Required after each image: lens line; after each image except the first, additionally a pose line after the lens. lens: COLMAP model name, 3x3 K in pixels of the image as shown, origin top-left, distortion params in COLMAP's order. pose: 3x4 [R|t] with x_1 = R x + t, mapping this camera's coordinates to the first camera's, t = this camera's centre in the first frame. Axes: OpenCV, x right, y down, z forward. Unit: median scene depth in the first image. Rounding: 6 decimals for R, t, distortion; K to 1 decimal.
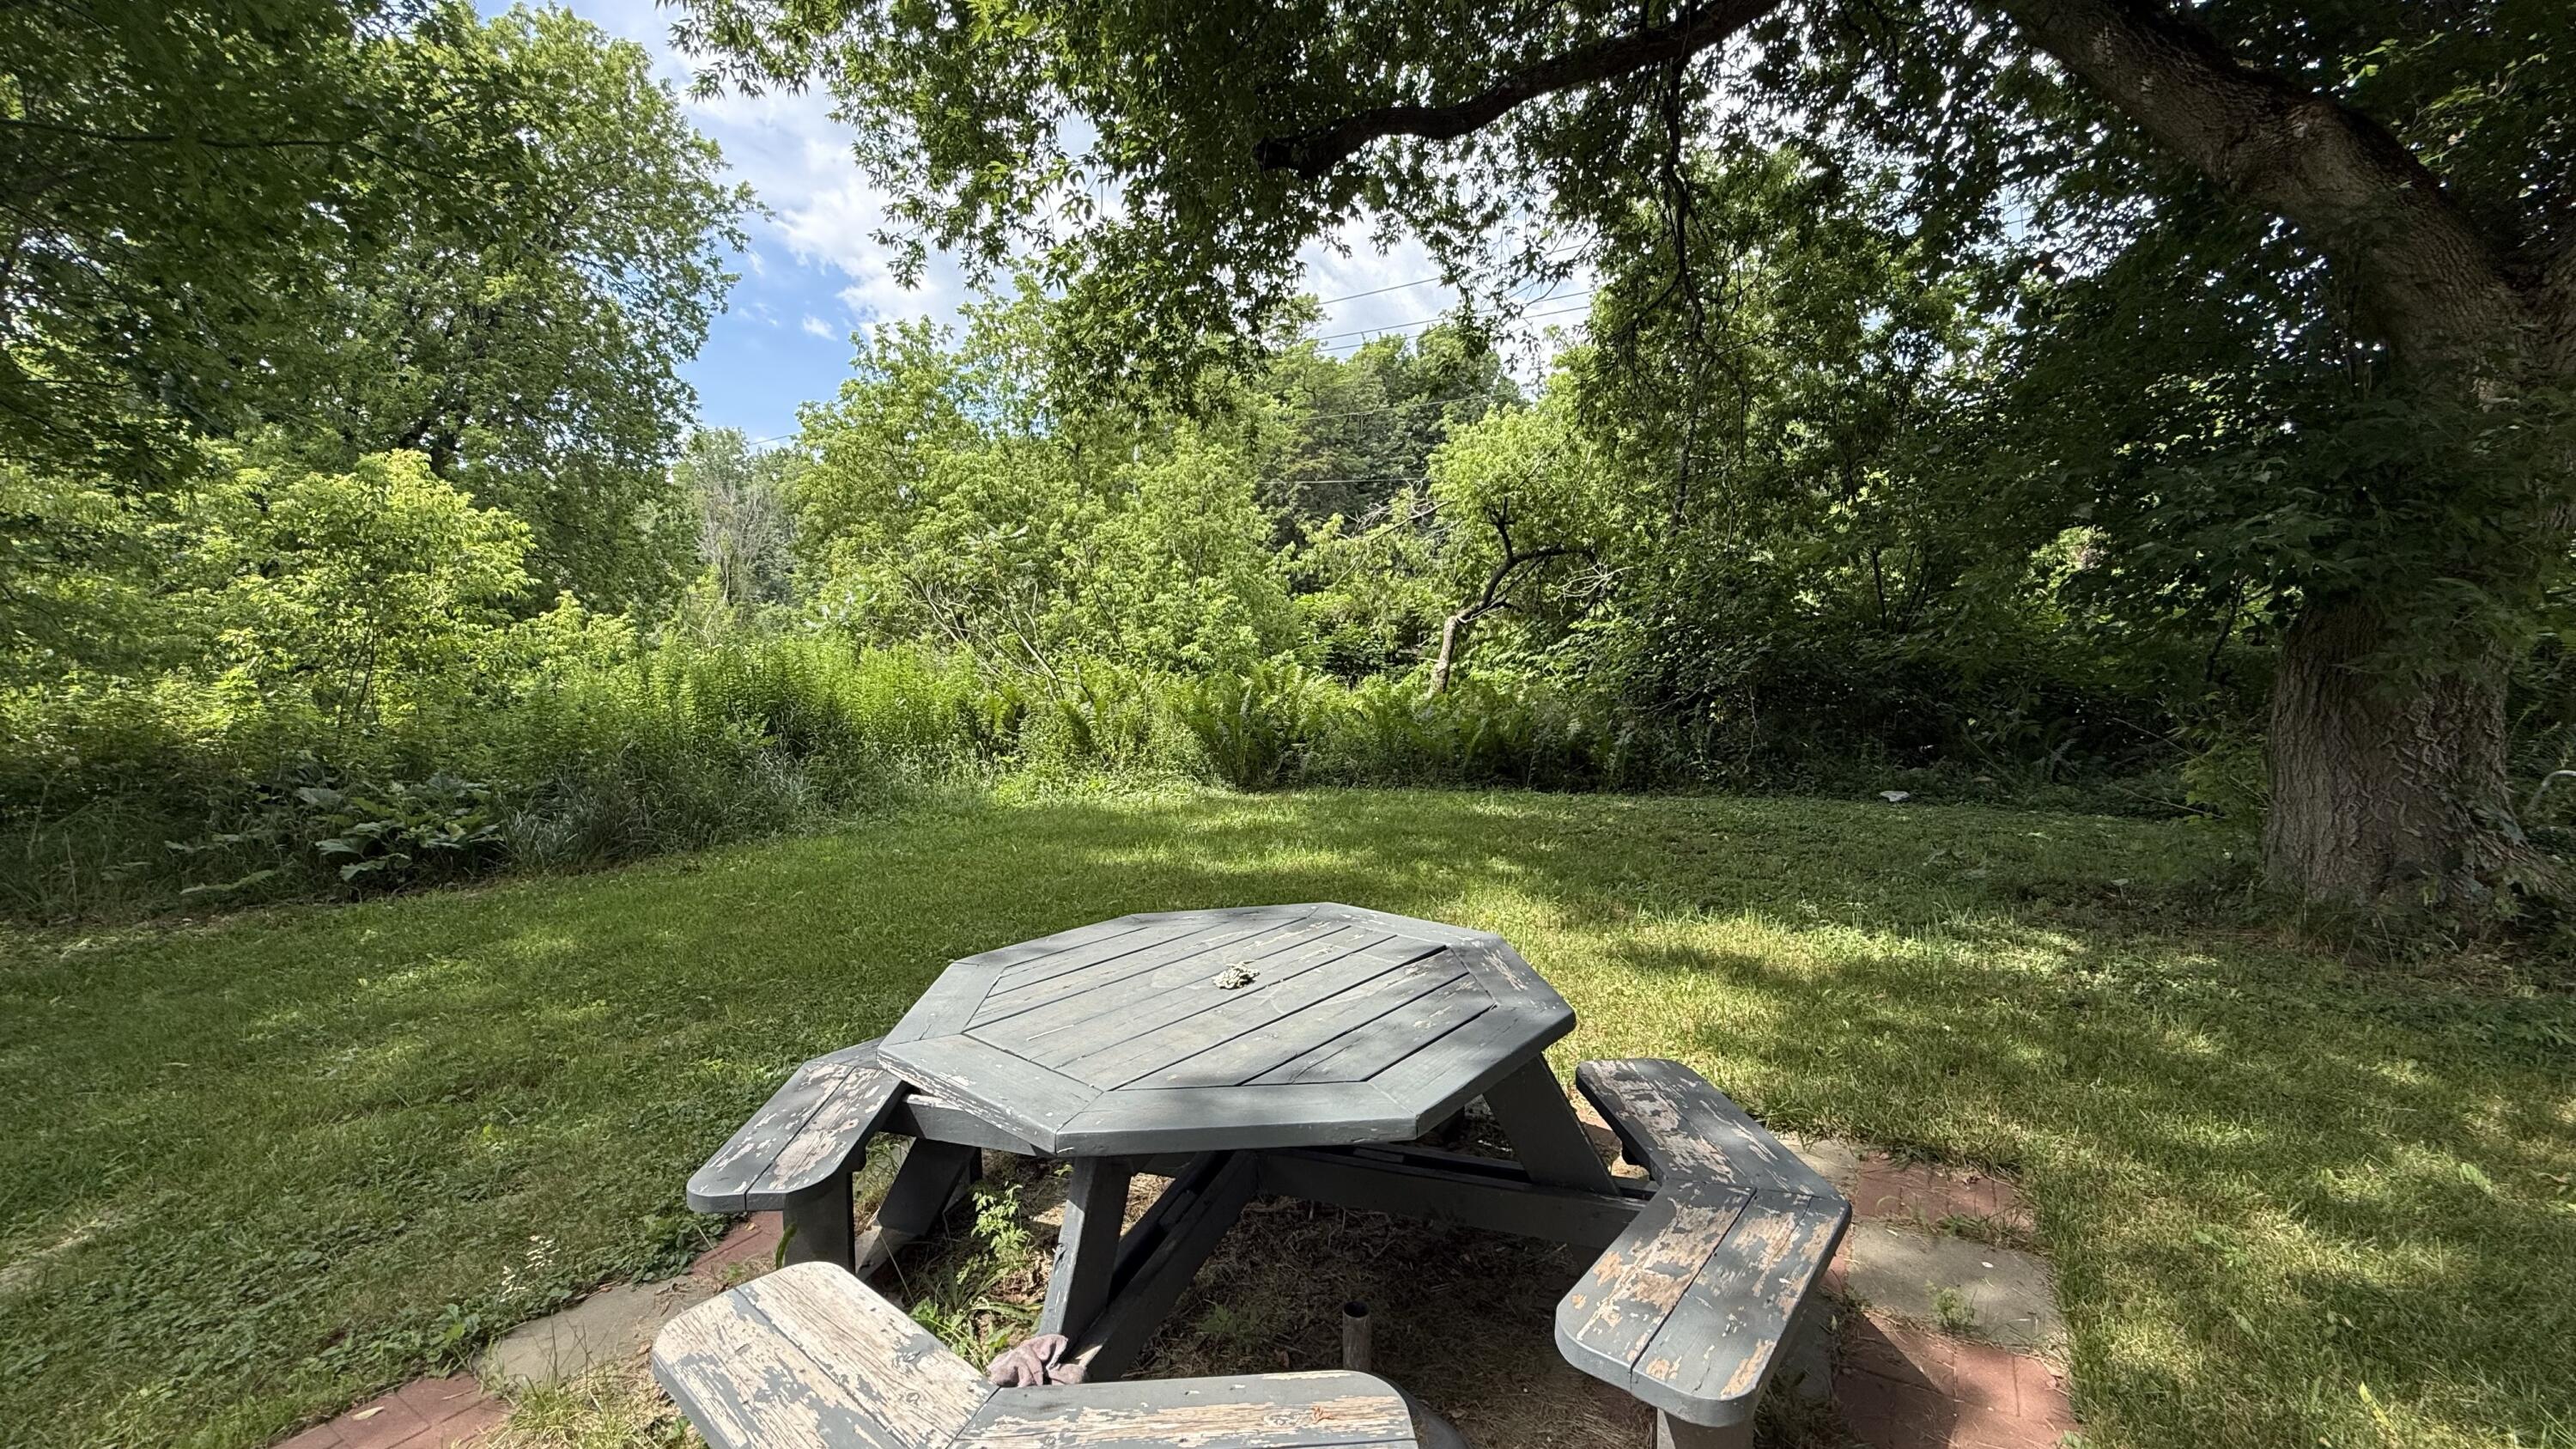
lens RADIAL K [[1027.1, 0, 1281.7], [0, 1027.1, 722.7], [0, 0, 1]] dist [-0.000558, 0.000214]
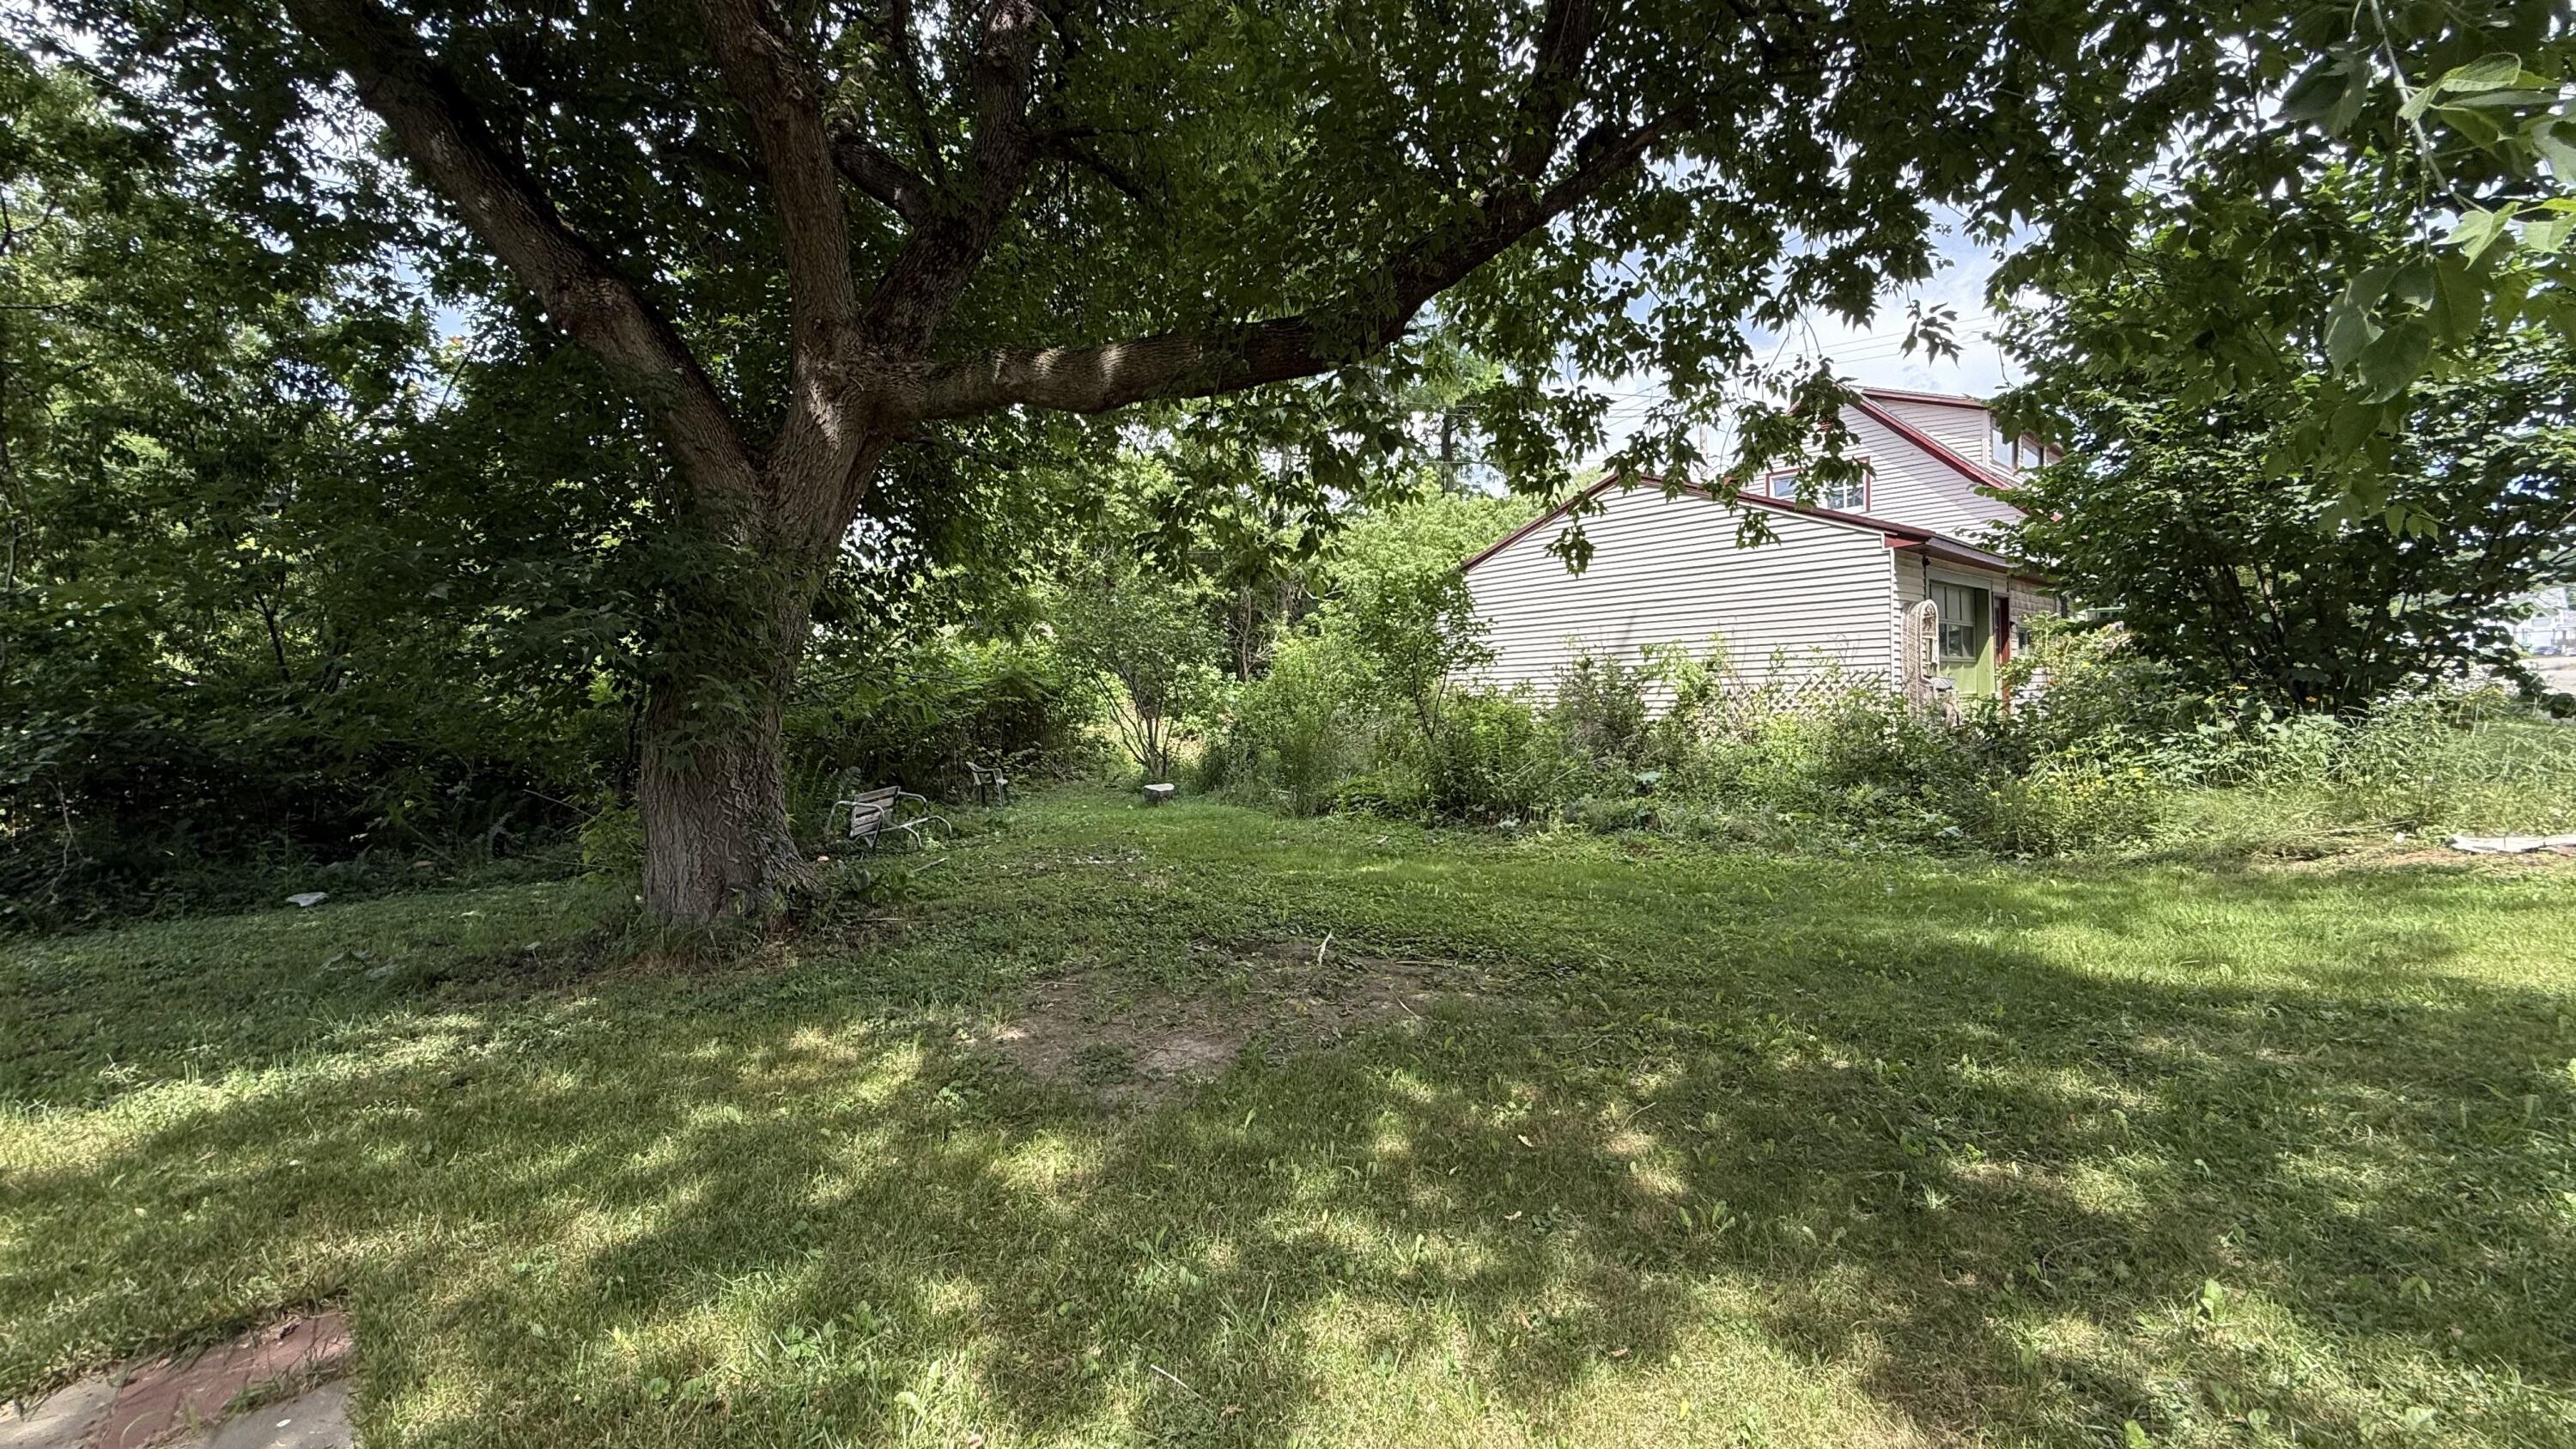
lens RADIAL K [[1027.1, 0, 1281.7], [0, 1027.1, 722.7], [0, 0, 1]] dist [-0.000558, 0.000214]
pose [[0.295372, -0.015845, 0.955251, 0.058612], [0.082977, 0.996510, -0.009128, 0.000938], [-0.951772, 0.081960, 0.295655, -0.081738]]
